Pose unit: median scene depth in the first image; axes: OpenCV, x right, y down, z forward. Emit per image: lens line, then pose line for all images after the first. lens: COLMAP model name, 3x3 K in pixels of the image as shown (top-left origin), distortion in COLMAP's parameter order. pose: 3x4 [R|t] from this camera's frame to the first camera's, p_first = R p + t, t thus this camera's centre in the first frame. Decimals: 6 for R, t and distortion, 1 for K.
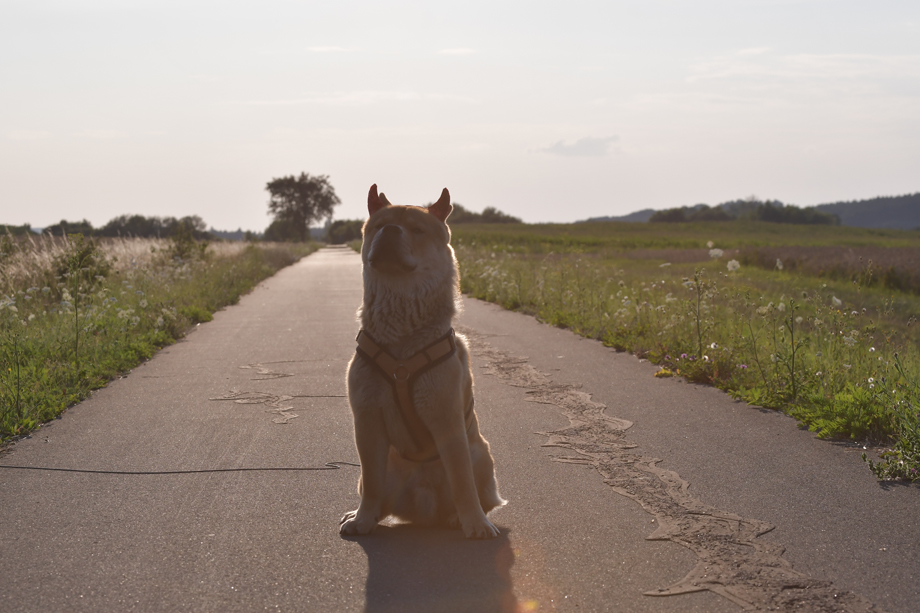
lens RADIAL K [[2783.1, 0, 461.4], [0, 2783.1, 304.4], [0, 0, 1]] dist [-0.743621, 0.000000]
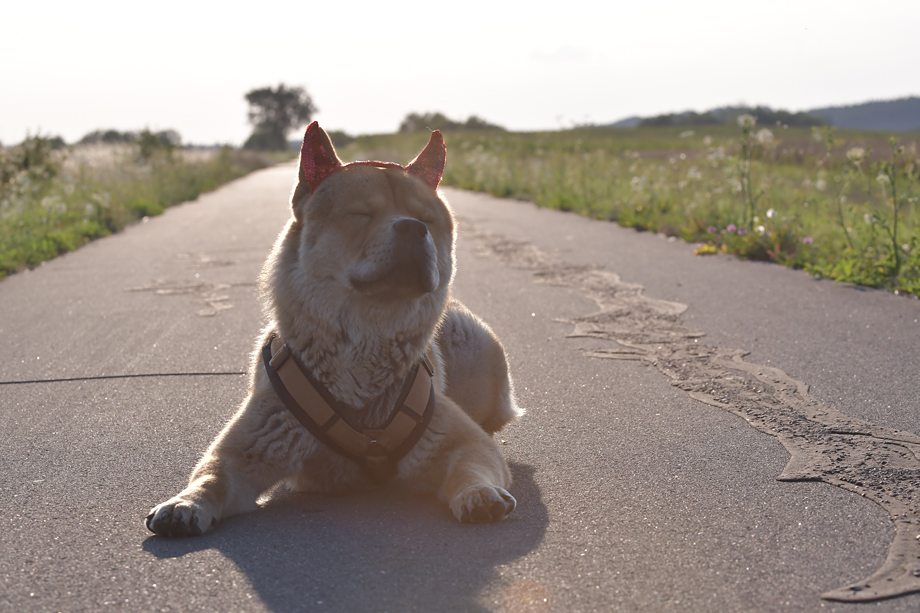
lens RADIAL K [[2783.1, 0, 456.2], [0, 2783.1, 310.2], [0, 0, 1]] dist [-0.743621, 0.000000]
pose [[0.999883, -0.014884, 0.003470, -0.000838], [0.014764, 0.999361, 0.032550, 0.014948], [-0.003953, -0.032495, 0.999464, 0.212312]]
